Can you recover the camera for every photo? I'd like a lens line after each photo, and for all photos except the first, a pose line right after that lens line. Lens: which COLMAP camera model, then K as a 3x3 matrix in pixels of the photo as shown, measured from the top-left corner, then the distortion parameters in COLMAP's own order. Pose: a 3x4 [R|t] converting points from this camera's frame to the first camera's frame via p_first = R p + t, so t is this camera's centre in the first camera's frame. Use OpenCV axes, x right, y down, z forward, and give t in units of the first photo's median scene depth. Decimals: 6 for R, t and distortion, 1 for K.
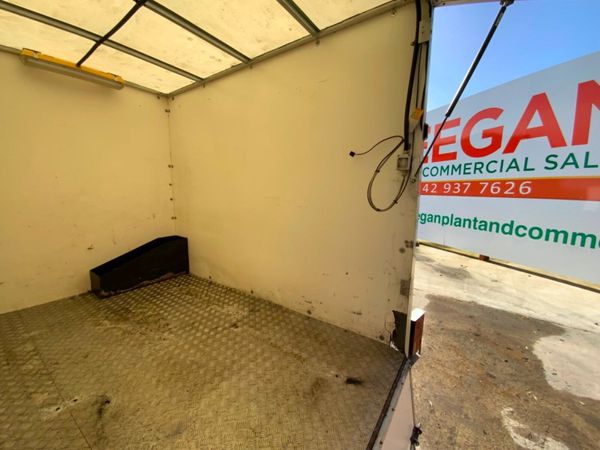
lens RADIAL K [[241.4, 0, 300.0], [0, 241.4, 225.0], [0, 0, 1]] dist [0.023803, -0.021033]
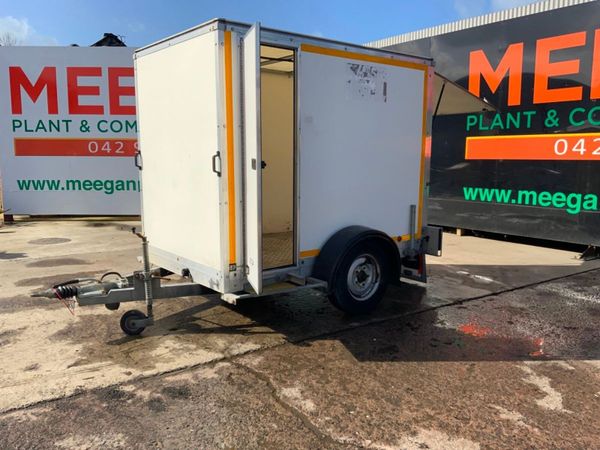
lens RADIAL K [[495.7, 0, 300.0], [0, 495.7, 225.0], [0, 0, 1]] dist [0.078266, -0.156841]
pose [[0.276366, -0.154080, 0.948621, -1.460898], [0.134051, 0.983596, 0.120708, -0.031256], [-0.951658, 0.093804, 0.292487, -0.038507]]
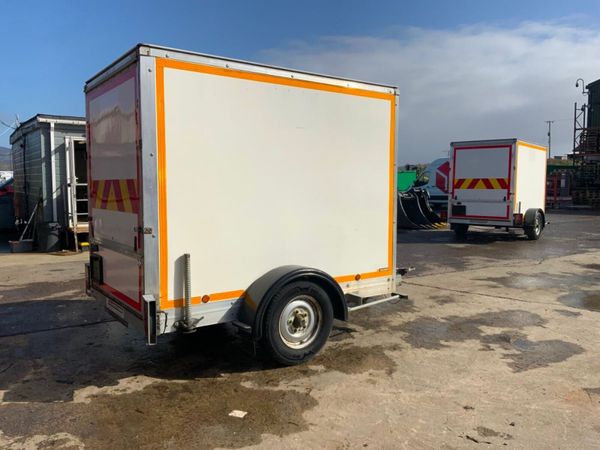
lens RADIAL K [[495.7, 0, 300.0], [0, 495.7, 225.0], [0, 0, 1]] dist [0.078266, -0.156841]
pose [[-0.331716, 0.058222, -0.941581, 0.901459], [-0.135467, 0.984810, 0.108620, -0.116896], [0.933602, 0.163584, -0.318790, 0.879182]]
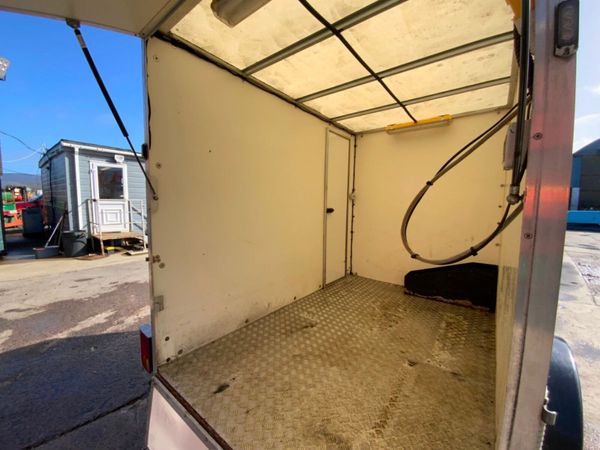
lens RADIAL K [[242.0, 0, 300.0], [0, 242.0, 225.0], [0, 0, 1]] dist [0.021980, -0.017172]
pose [[-0.060027, 0.073138, -0.995514, 0.260931], [-0.153571, 0.984762, 0.081608, -0.041756], [0.986313, 0.157780, -0.047881, 0.234607]]
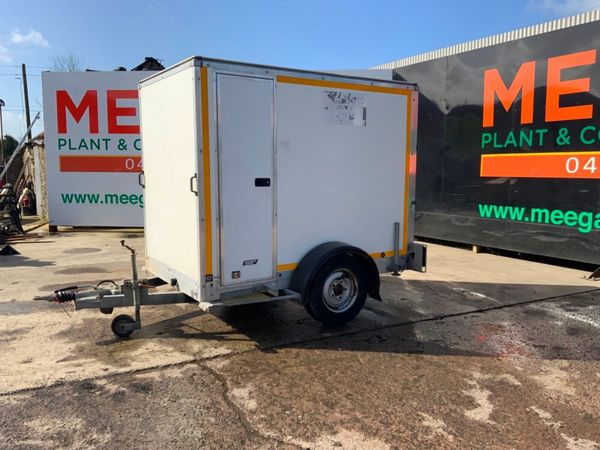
lens RADIAL K [[495.7, 0, 300.0], [0, 495.7, 225.0], [0, 0, 1]] dist [0.078266, -0.156841]
pose [[0.374897, -0.125085, 0.918589, -1.482907], [0.130549, 0.988105, 0.081271, -0.024431], [-0.917828, 0.089452, 0.386768, -0.226126]]
